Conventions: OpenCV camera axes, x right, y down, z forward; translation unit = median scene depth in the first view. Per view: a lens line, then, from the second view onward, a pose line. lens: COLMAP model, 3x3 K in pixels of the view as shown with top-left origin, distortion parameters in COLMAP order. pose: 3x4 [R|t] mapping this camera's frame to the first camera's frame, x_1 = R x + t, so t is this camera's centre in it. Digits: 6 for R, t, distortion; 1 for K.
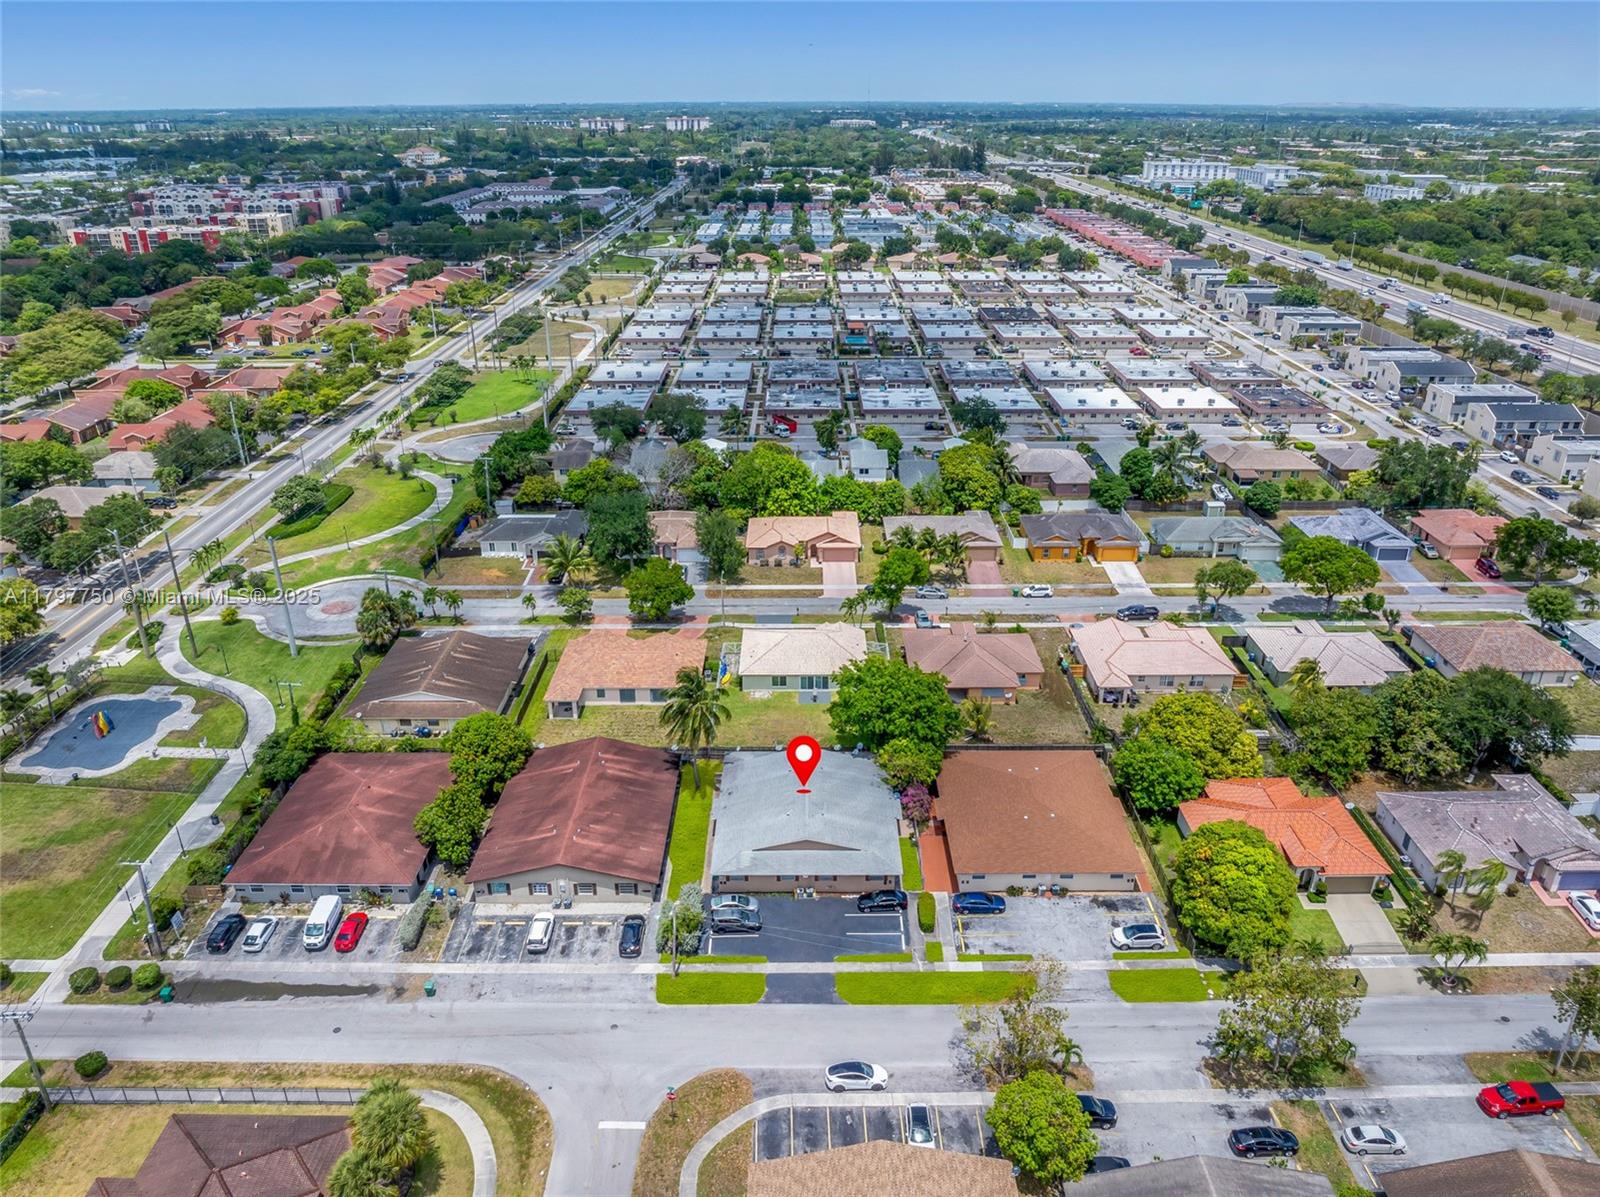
lens RADIAL K [[1128.2, 0, 800.0], [0, 1128.2, 598.5], [0, 0, 1]] dist [-0.033112, -0.002748]
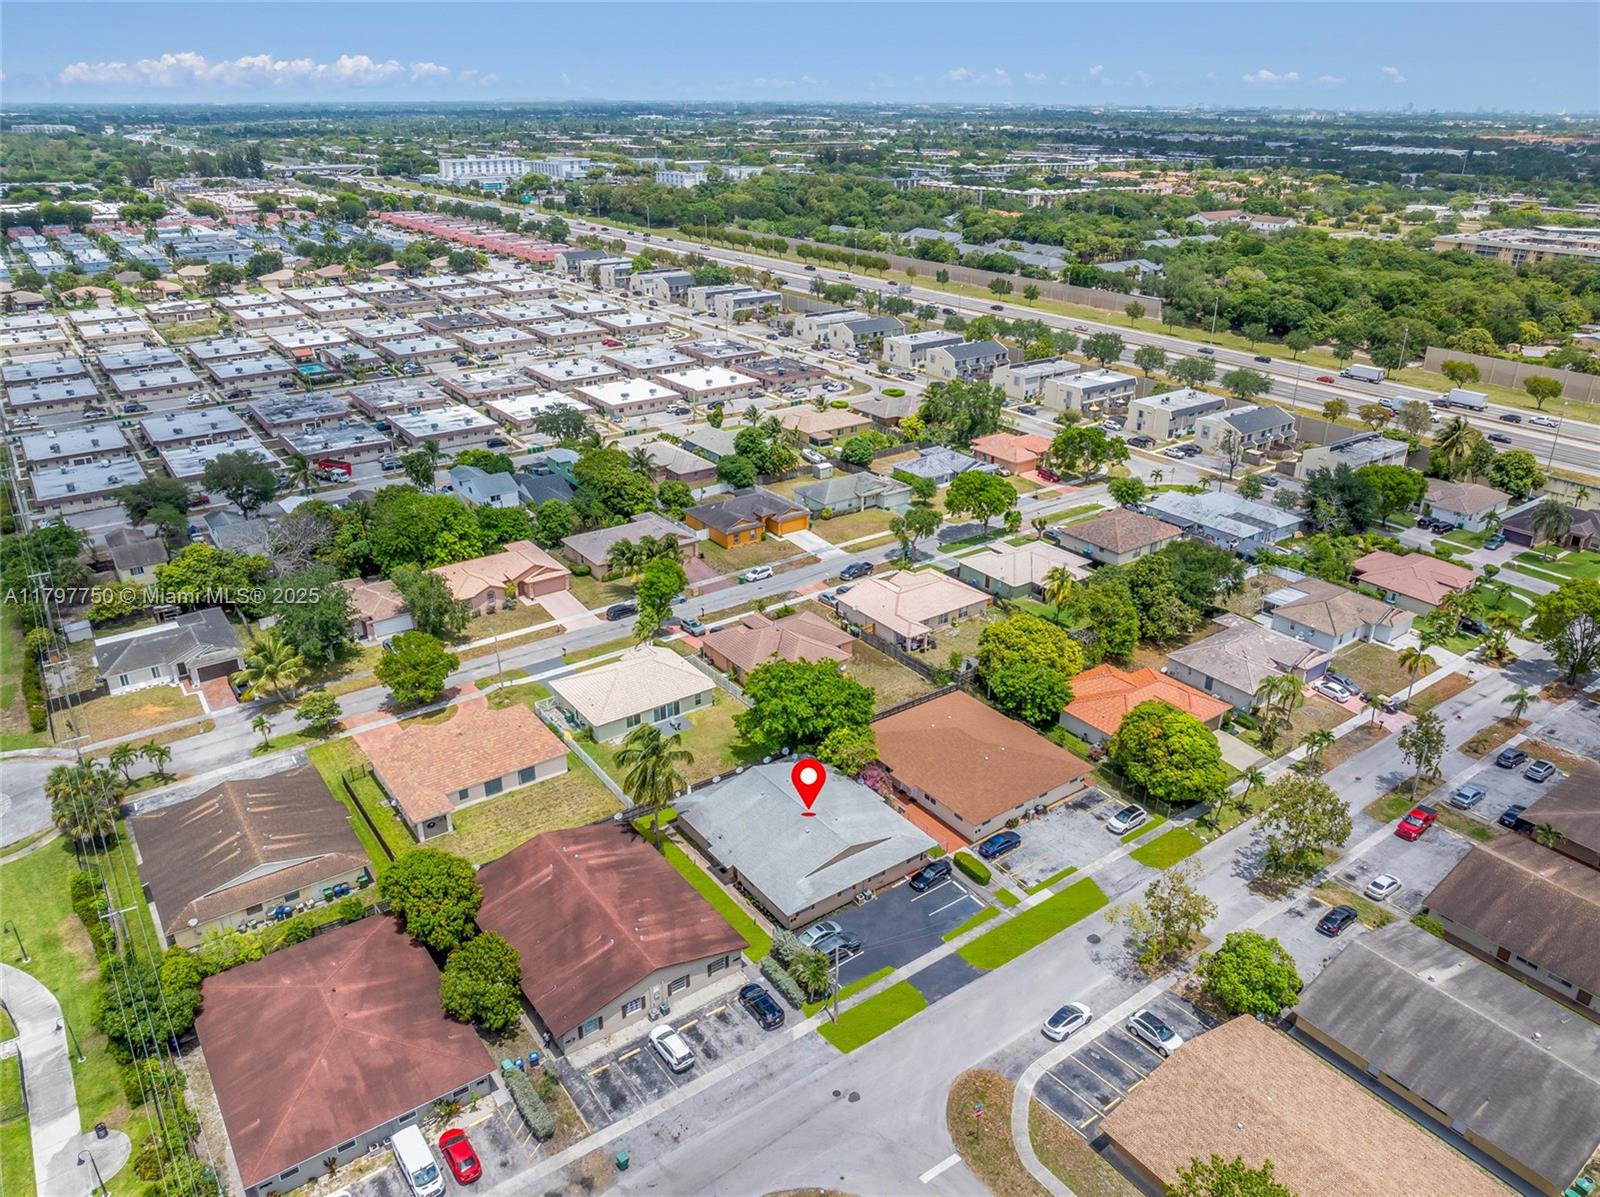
lens RADIAL K [[1132.9, 0, 814.9], [0, 1132.9, 598.3], [0, 0, 1]] dist [-0.036650, -0.002128]
pose [[0.805586, -0.235223, 0.543784, -0.330949], [0.234659, 0.969429, 0.071709, -0.049288], [-0.544027, 0.069836, 0.836156, 0.111326]]
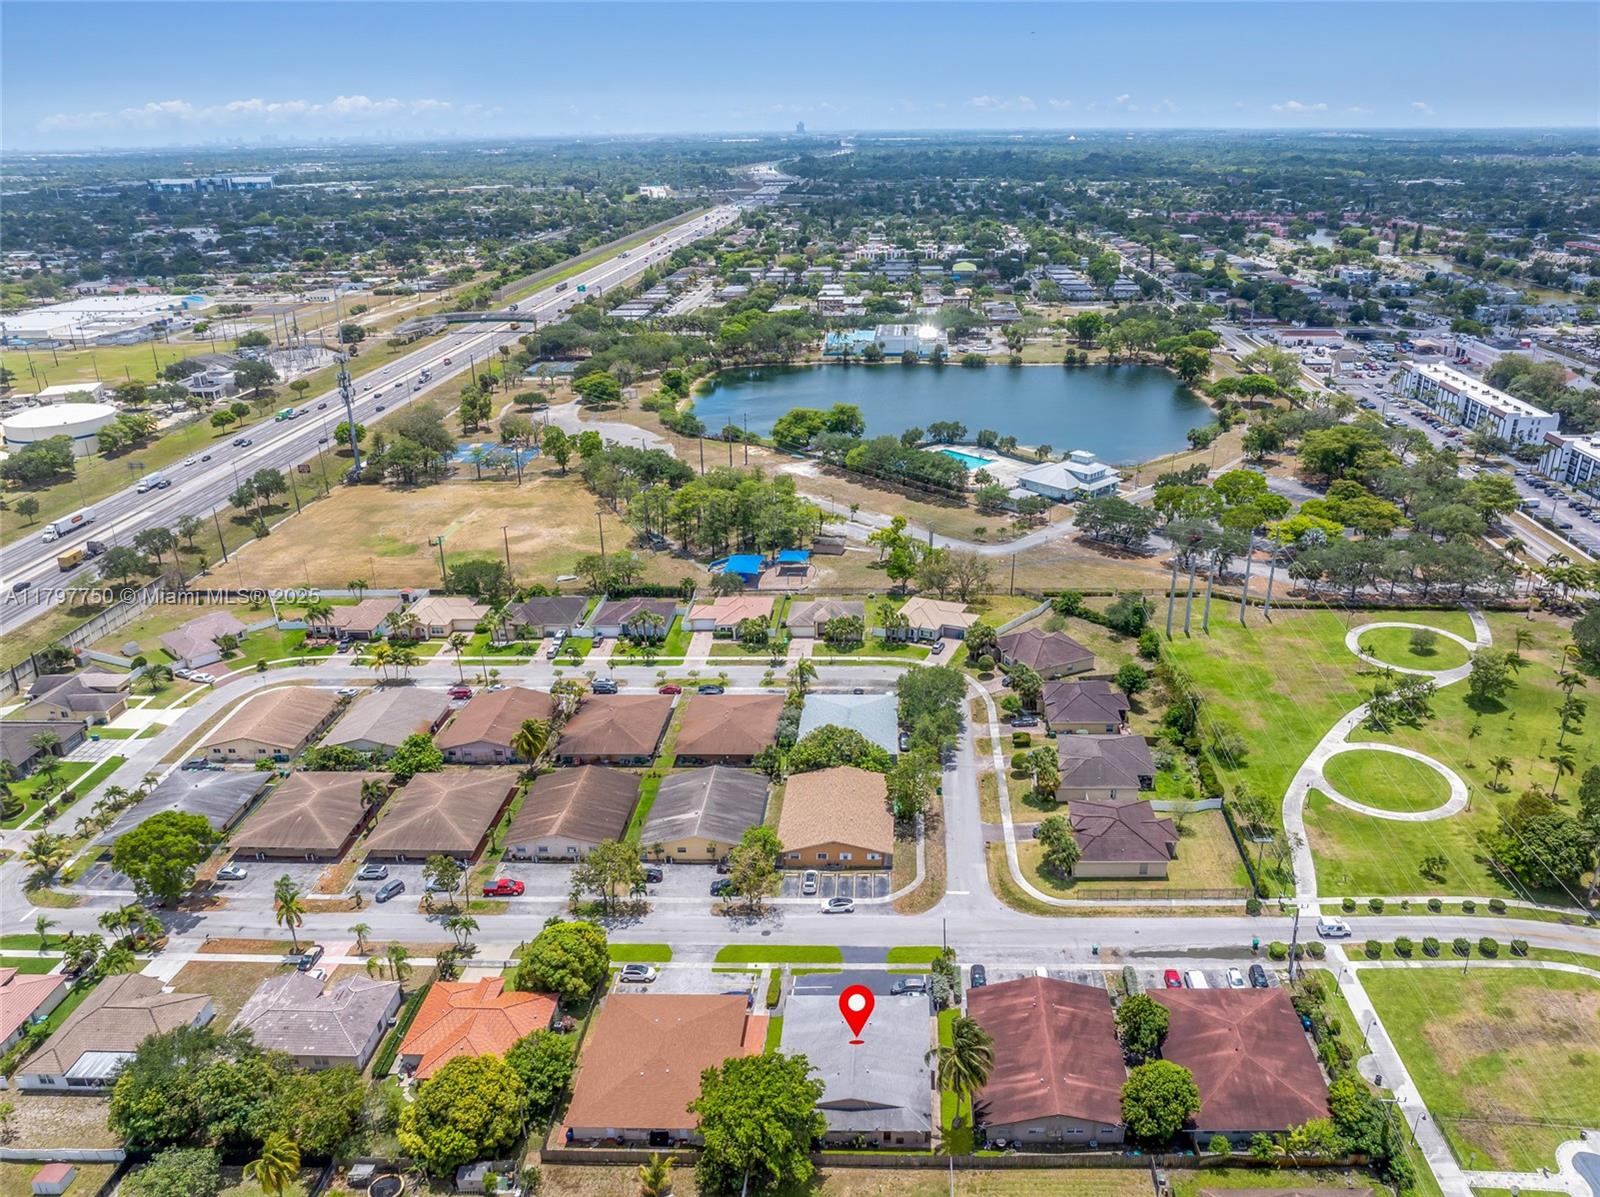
lens RADIAL K [[1132.5, 0, 895.6], [0, 1132.5, 668.0], [0, 0, 1]] dist [-0.034659, -0.001406]
pose [[-0.999967, 0.002679, 0.007606, -0.032510], [0.007505, 0.654287, 0.756209, -0.663598], [-0.002951, 0.756242, -0.654286, 1.019147]]
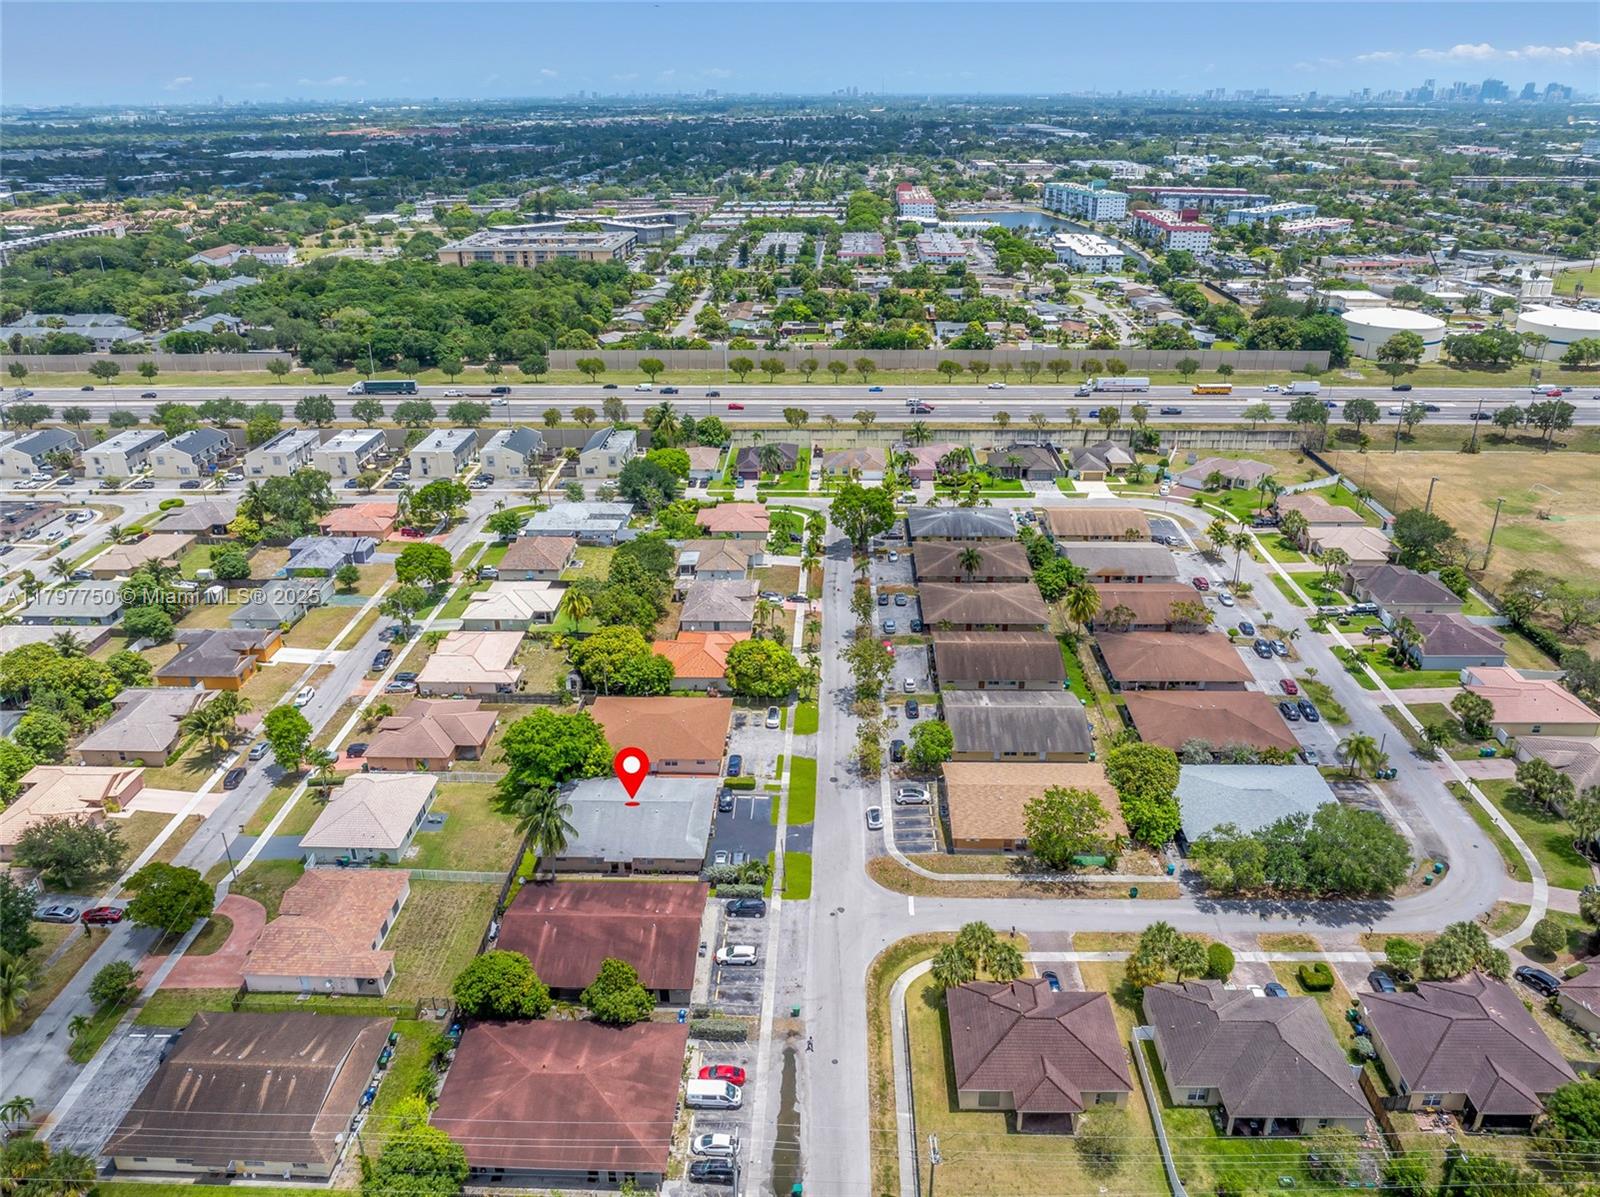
lens RADIAL K [[1132.9, 0, 814.9], [0, 1132.9, 598.3], [0, 0, 1]] dist [-0.036650, -0.002128]
pose [[0.023156, -0.410658, 0.911495, -0.757294], [0.410657, 0.835177, 0.365842, -0.291792], [-0.911496, 0.365841, 0.187978, 0.328772]]
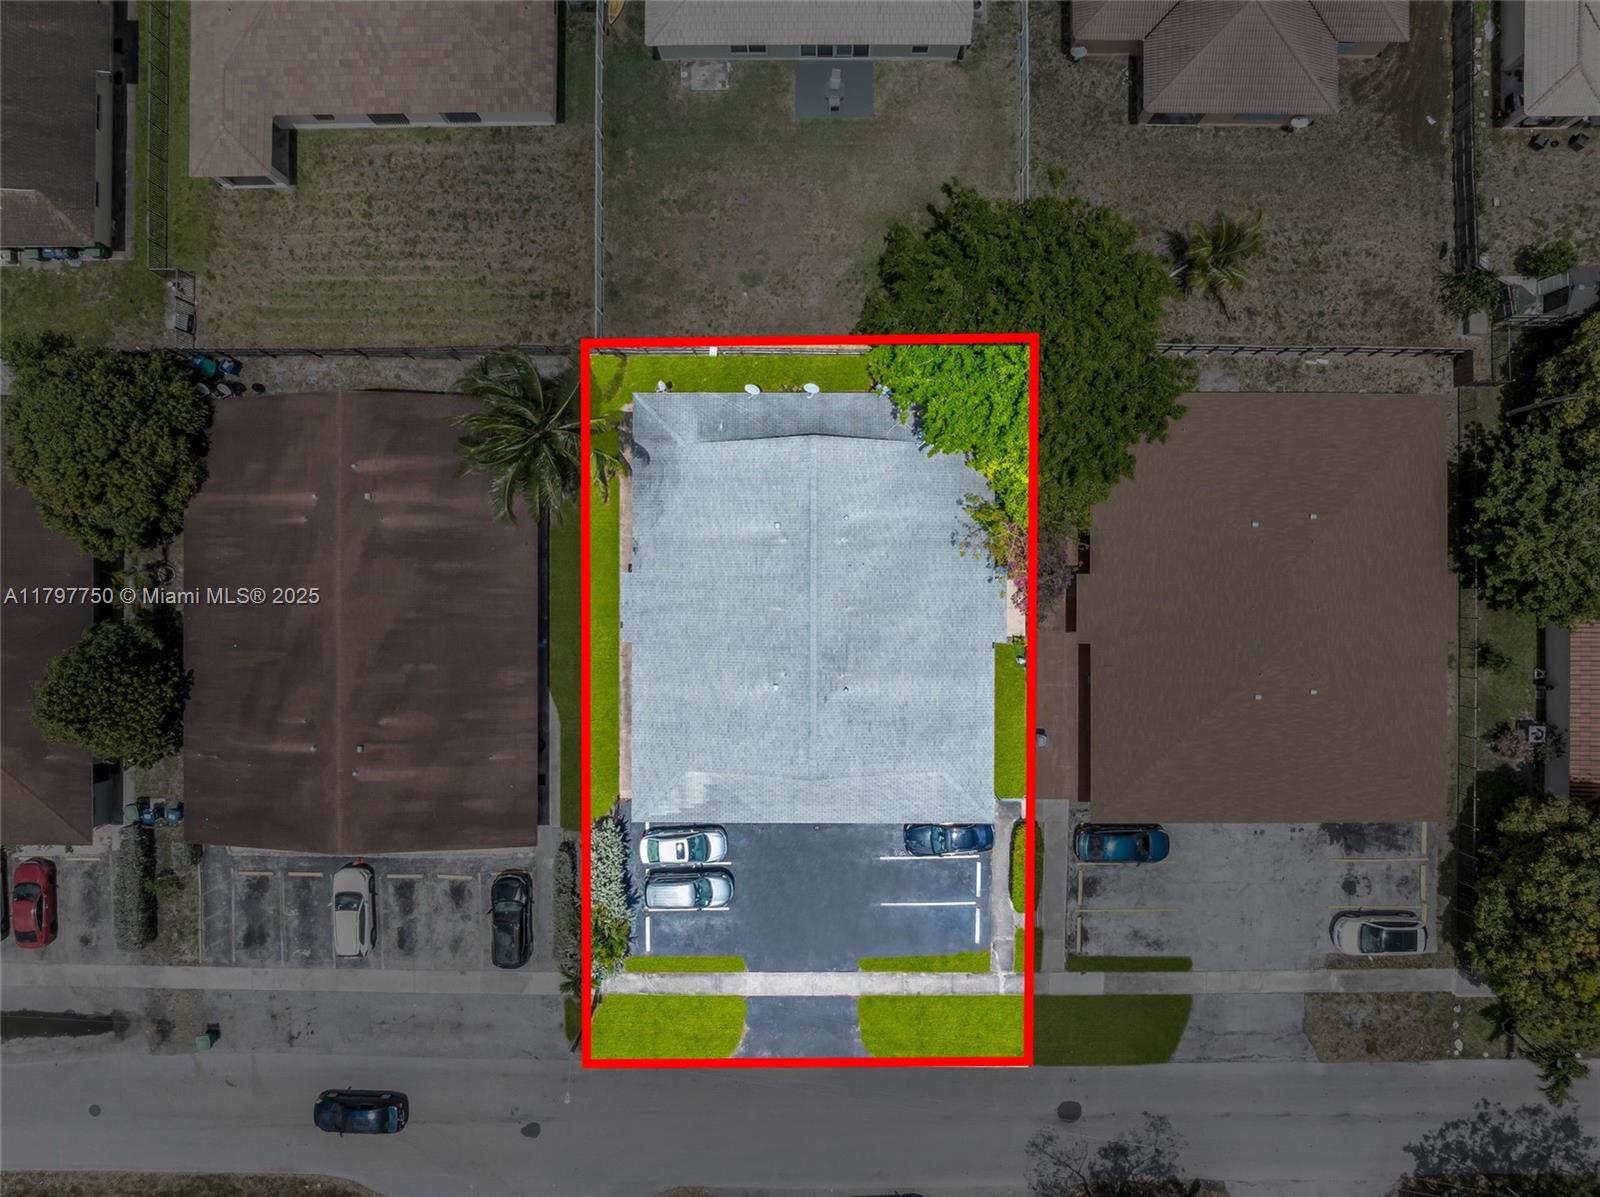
lens RADIAL K [[1132.9, 0, 814.9], [0, 1132.9, 598.3], [0, 0, 1]] dist [-0.036650, -0.002128]
pose [[0.999992, 0.002844, -0.002788, 0.005240], [0.001400, 0.404256, 0.914645, -0.184158], [0.003729, -0.914641, 0.404249, 0.564947]]
